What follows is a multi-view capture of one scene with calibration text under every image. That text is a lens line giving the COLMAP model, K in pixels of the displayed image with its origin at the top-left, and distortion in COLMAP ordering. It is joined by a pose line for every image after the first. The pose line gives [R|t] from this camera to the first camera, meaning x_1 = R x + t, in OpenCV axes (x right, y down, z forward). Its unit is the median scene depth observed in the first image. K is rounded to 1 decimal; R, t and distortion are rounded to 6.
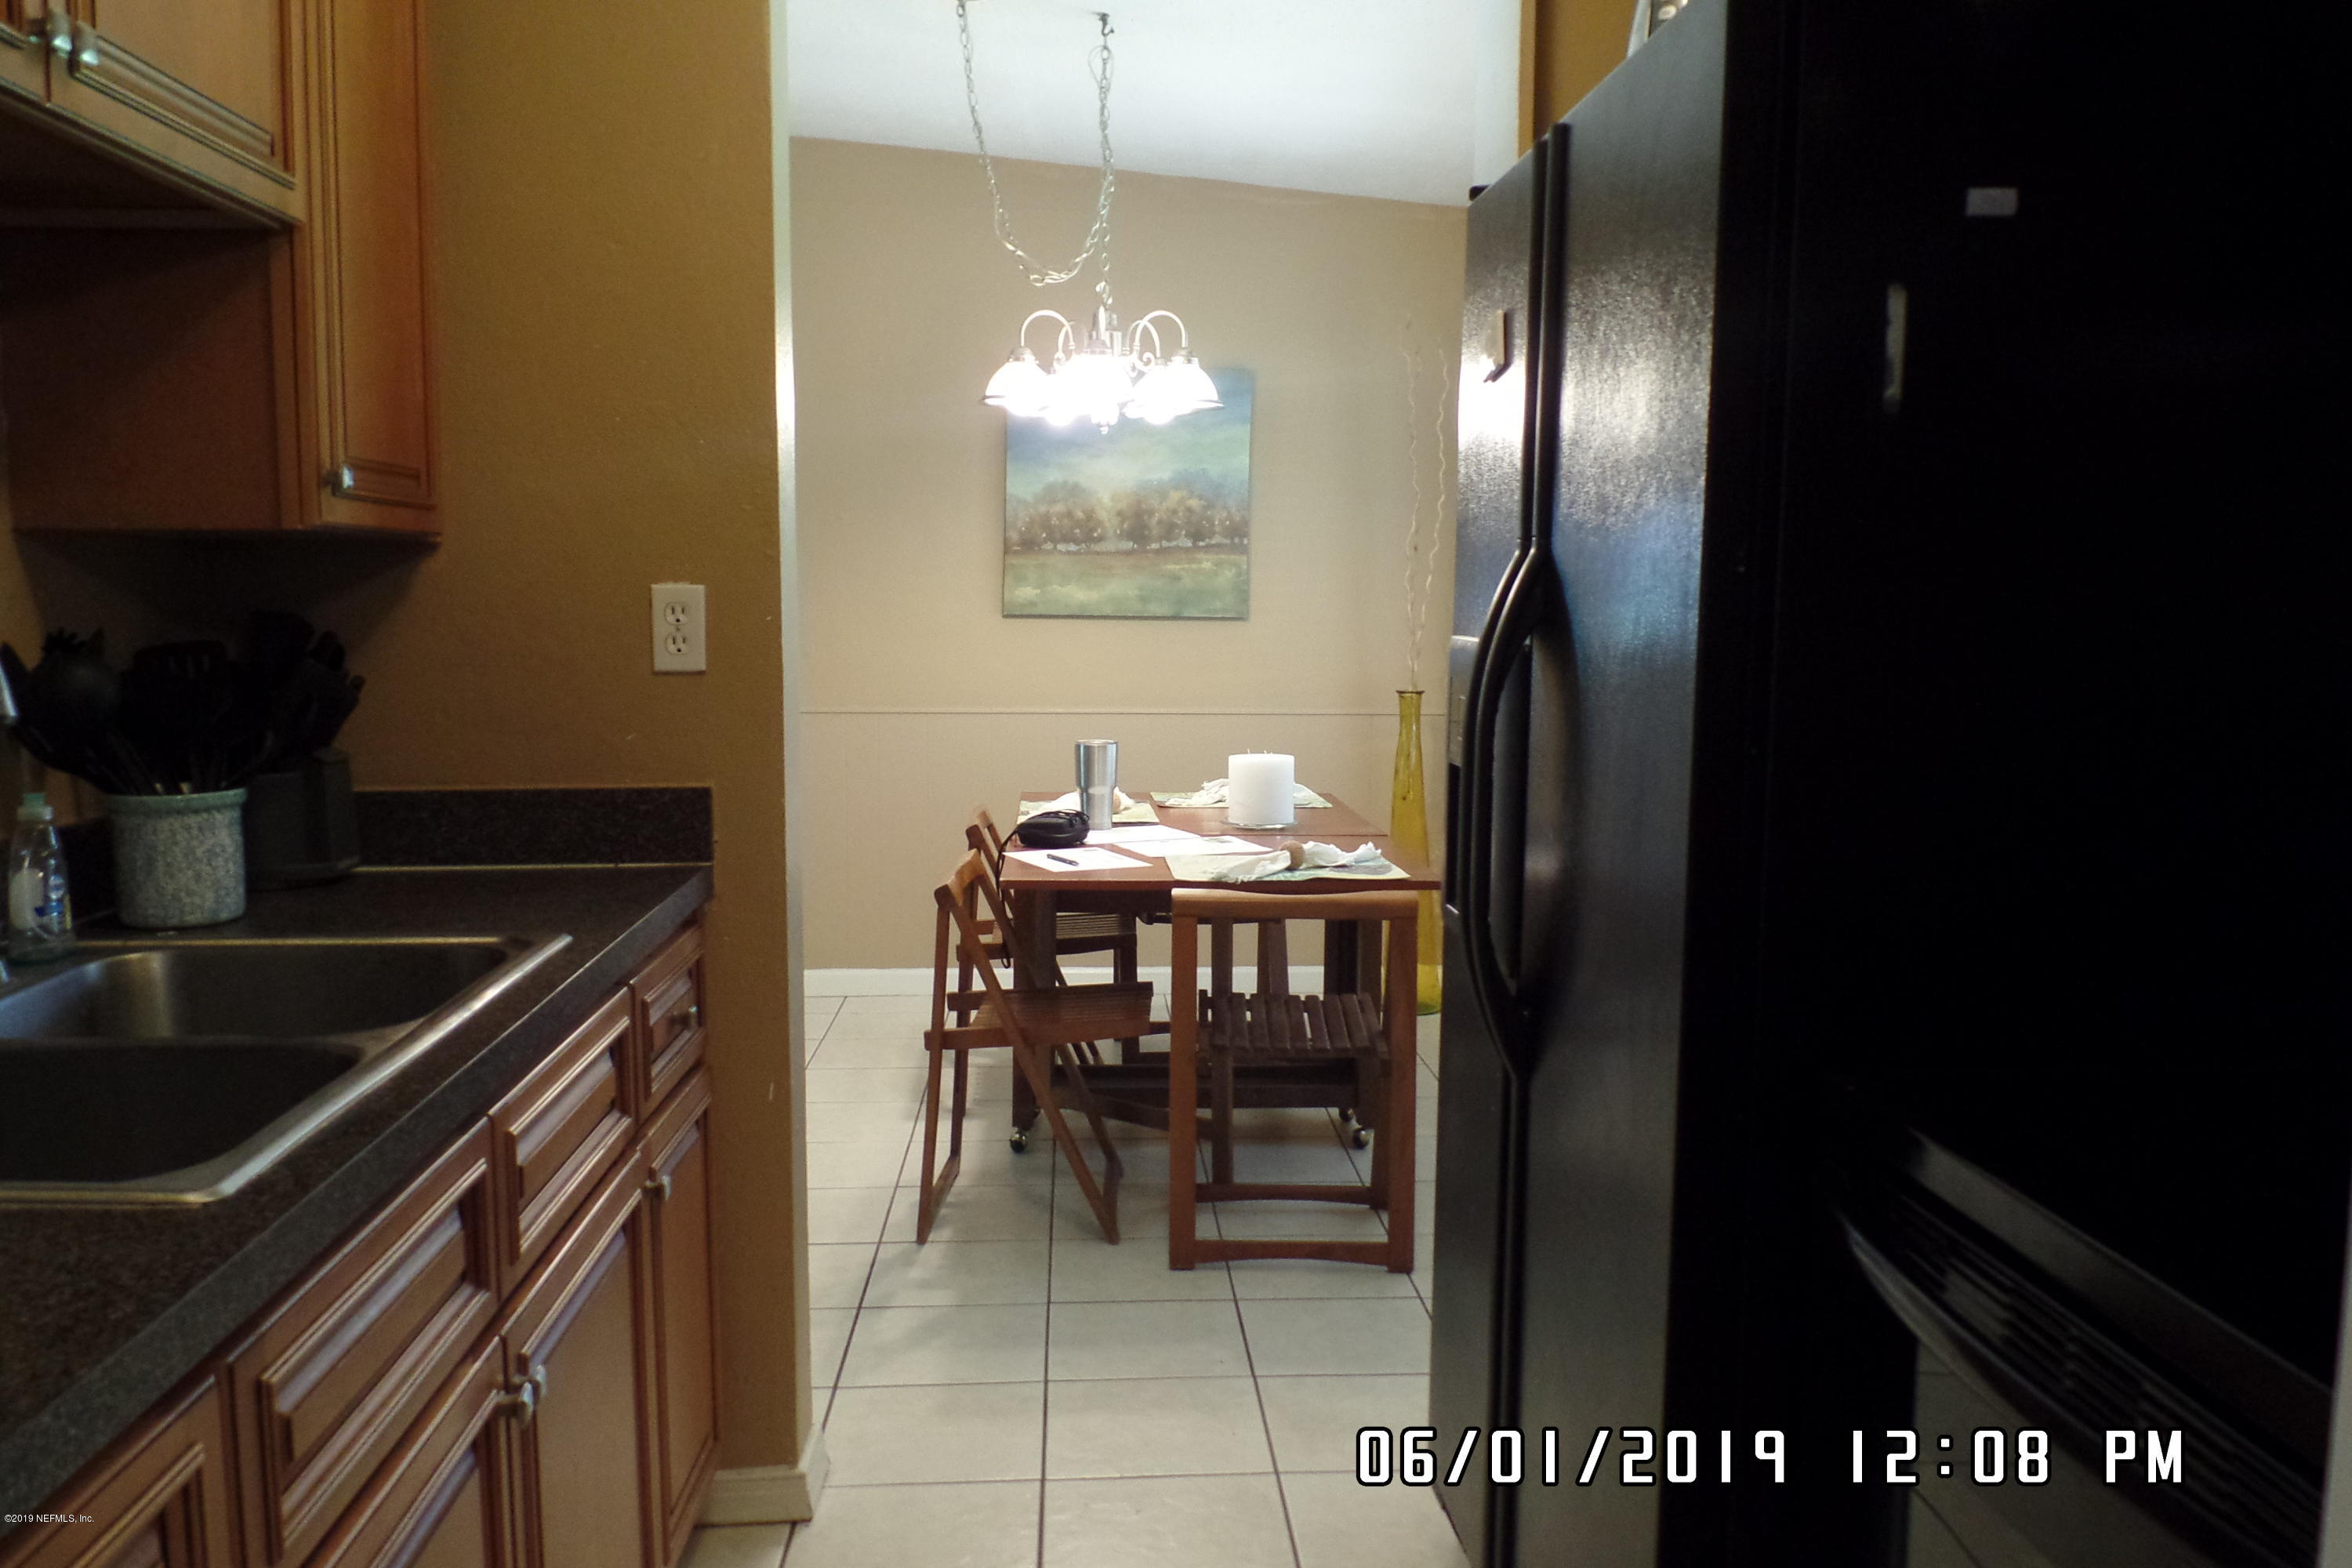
lens RADIAL K [[1859.3, 0, 1183.9], [0, 1859.3, 777.2], [0, 0, 1]] dist [0.032739, -0.061485]
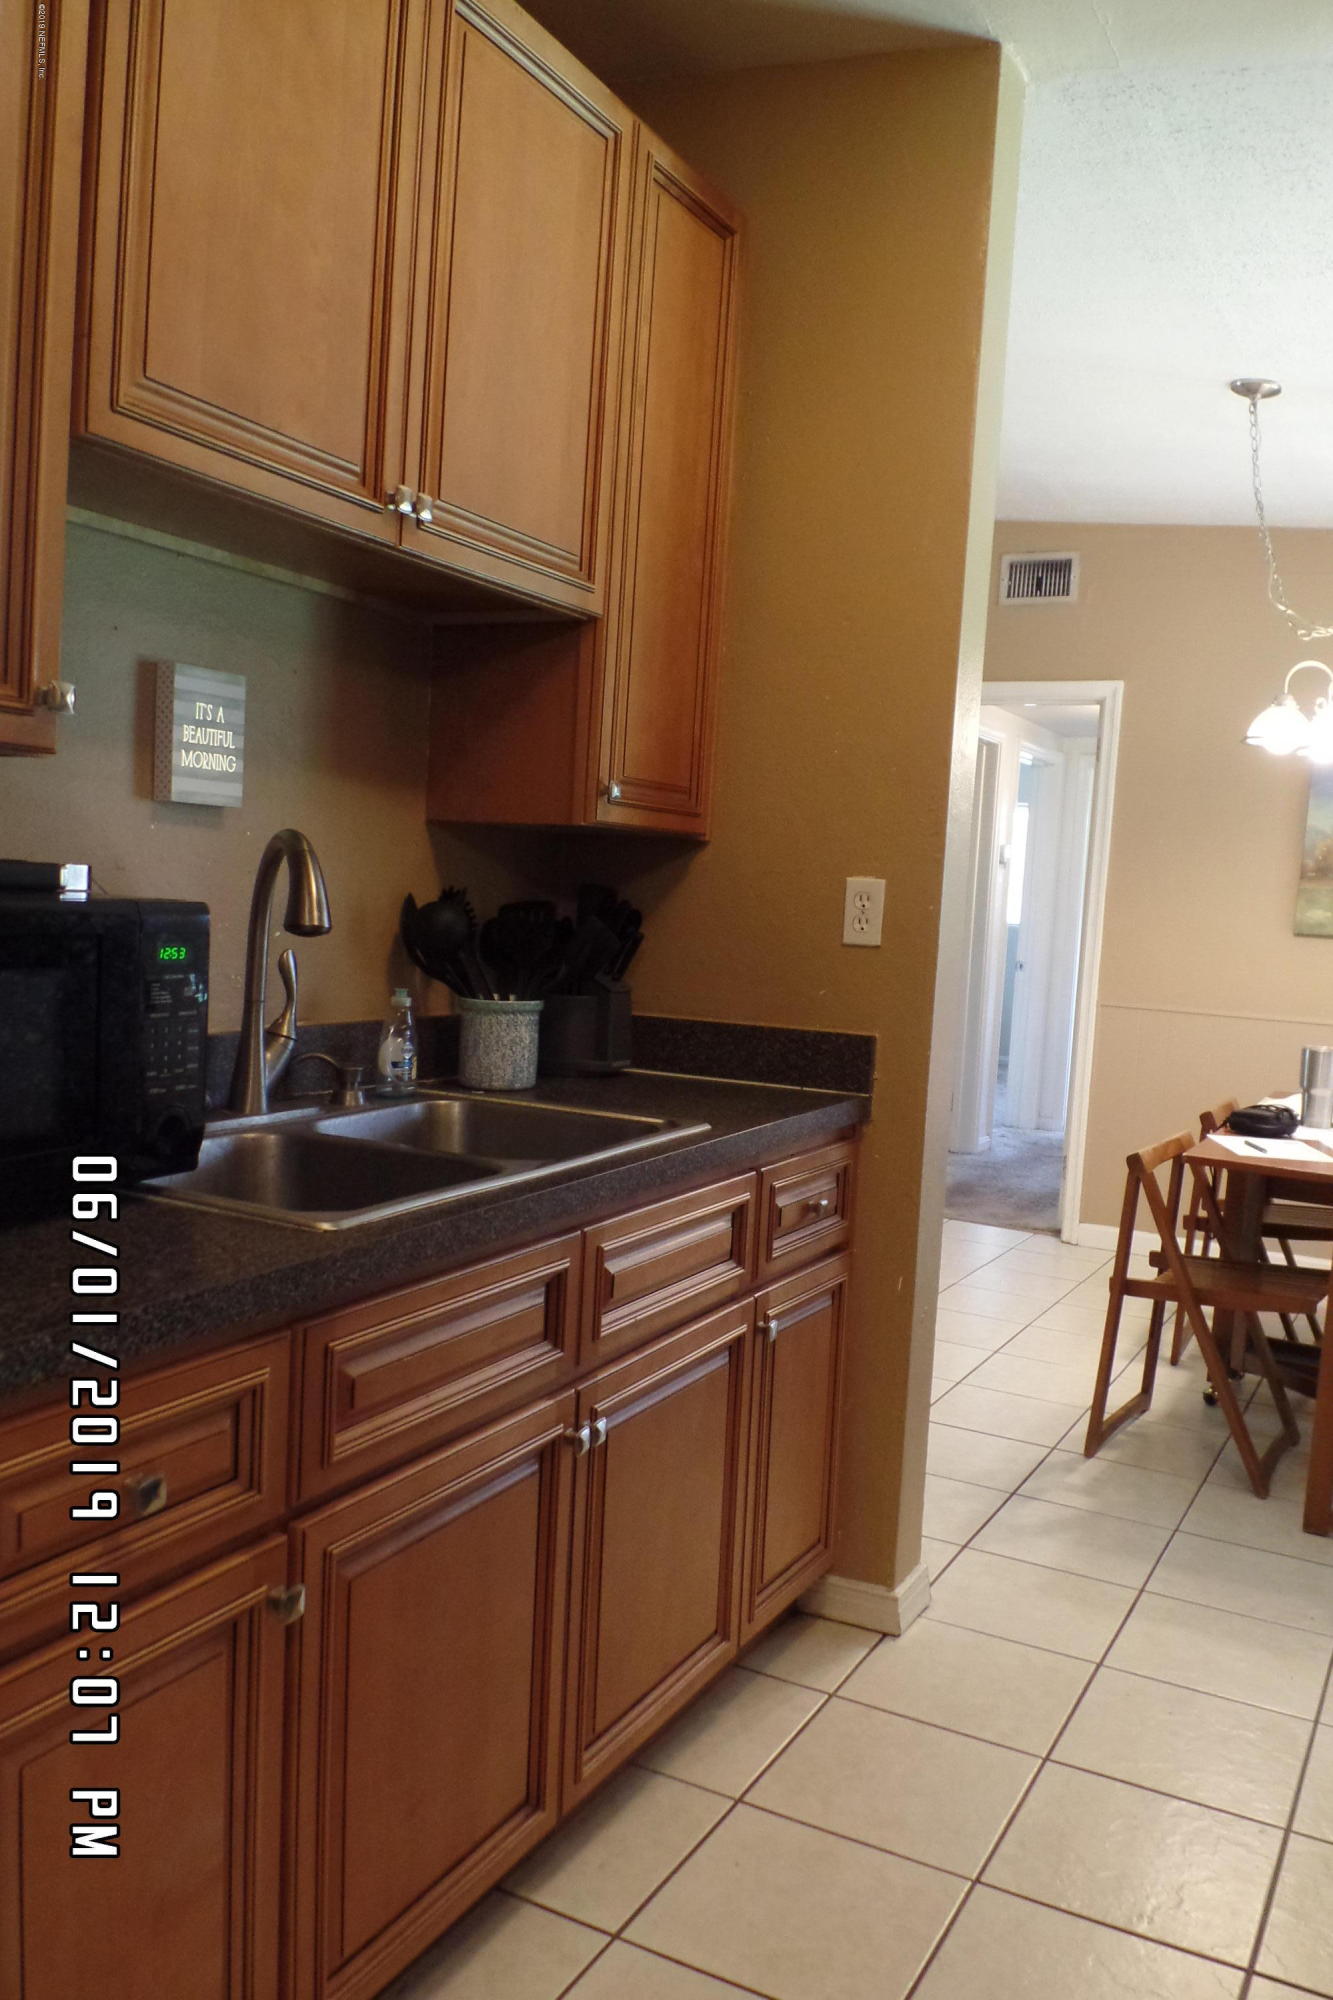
lens RADIAL K [[1581.0, 0, 667.0], [0, 1581.0, 989.1], [0, 0, 1]] dist [0.032739, -0.061485]
pose [[0.850146, 0.076532, -0.520956, 0.192325], [-0.102742, 0.994474, -0.021569, 0.011485], [0.516427, 0.071861, 0.853311, -0.004983]]
